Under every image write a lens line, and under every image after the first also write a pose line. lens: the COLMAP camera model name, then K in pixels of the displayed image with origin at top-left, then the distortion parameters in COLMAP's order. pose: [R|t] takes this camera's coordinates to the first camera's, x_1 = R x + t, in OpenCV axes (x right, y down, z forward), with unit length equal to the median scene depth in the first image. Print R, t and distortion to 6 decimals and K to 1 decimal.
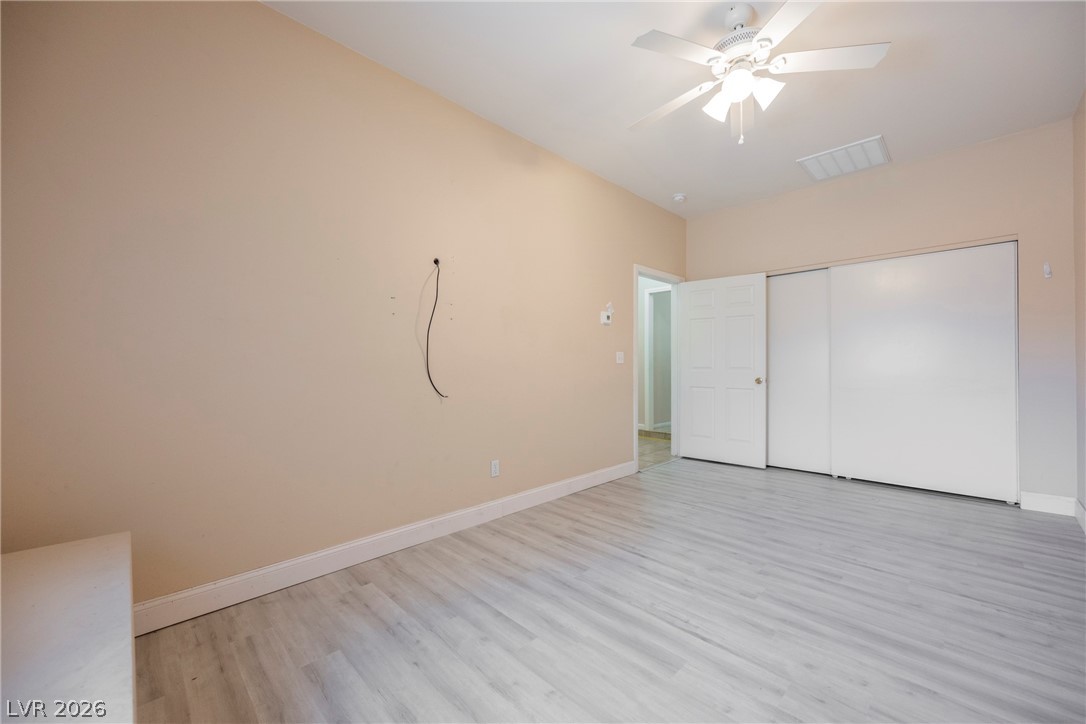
lens RADIAL K [[426.0, 0, 546.6], [0, 426.0, 360.5], [0, 0, 1]] dist [-0.001288, 0.000550]
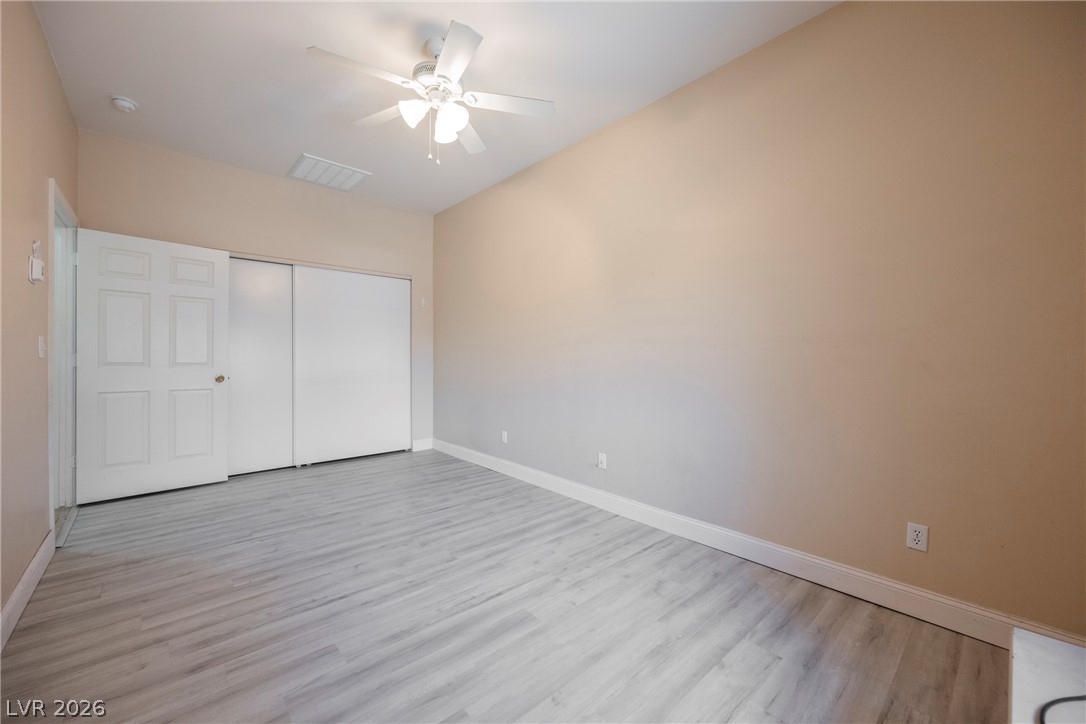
lens RADIAL K [[426.0, 0, 543.6], [0, 426.0, 363.2], [0, 0, 1]] dist [-0.001288, 0.000550]
pose [[0.047840, -0.008639, 0.998818, -0.571702], [-0.016772, 0.999815, 0.009451, -0.003803], [-0.998714, -0.017204, 0.047687, 0.587431]]
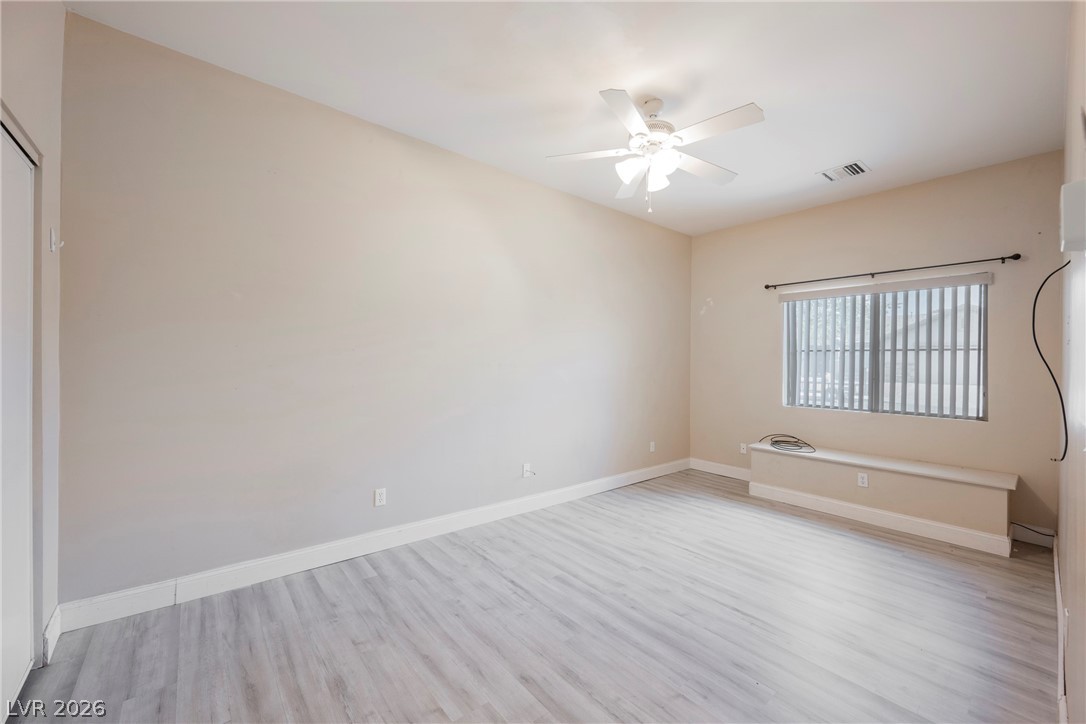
lens RADIAL K [[426.0, 0, 545.4], [0, 426.0, 362.1], [0, 0, 1]] dist [-0.001288, 0.000550]
pose [[-0.996574, -0.011248, 0.081942, 0.572461], [-0.012332, 0.999843, -0.012724, -0.055848], [-0.081786, -0.013691, -0.996556, 1.969533]]
